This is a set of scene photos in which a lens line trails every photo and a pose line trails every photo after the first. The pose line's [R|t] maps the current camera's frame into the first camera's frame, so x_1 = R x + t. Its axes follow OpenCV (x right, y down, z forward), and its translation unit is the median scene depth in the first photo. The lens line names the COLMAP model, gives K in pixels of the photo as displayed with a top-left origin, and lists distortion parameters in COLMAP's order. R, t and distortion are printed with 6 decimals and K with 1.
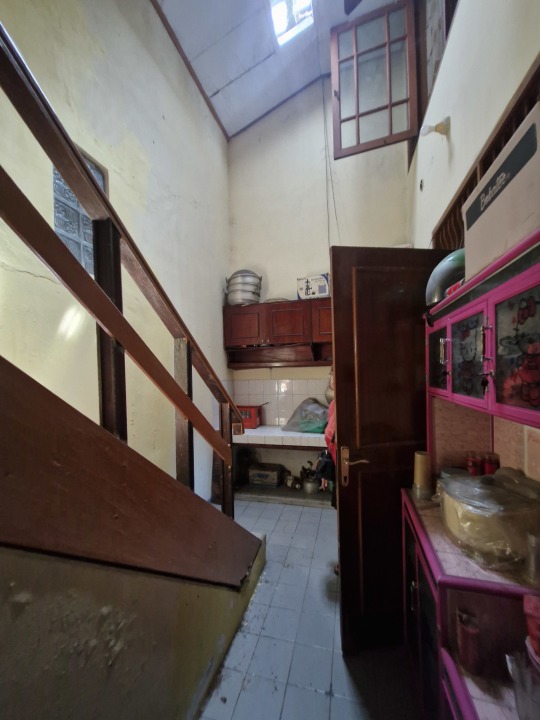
lens RADIAL K [[281.7, 0, 279.5], [0, 281.7, 373.6], [0, 0, 1]] dist [0.003368, -0.000637]
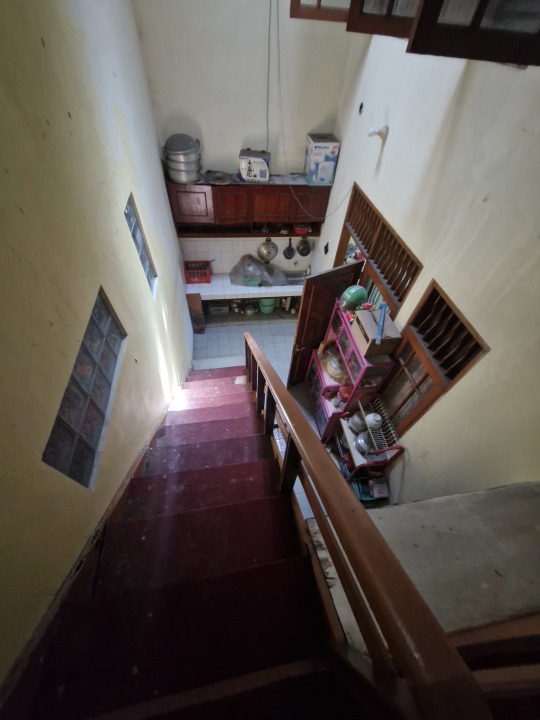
lens RADIAL K [[281.7, 0, 279.5], [0, 281.7, 373.6], [0, 0, 1]] dist [0.003368, -0.000637]
pose [[0.914161, -0.264771, 0.306931, -0.337725], [-0.089504, 0.606661, 0.789906, -0.699259], [-0.395347, -0.749573, 0.530887, -0.210874]]
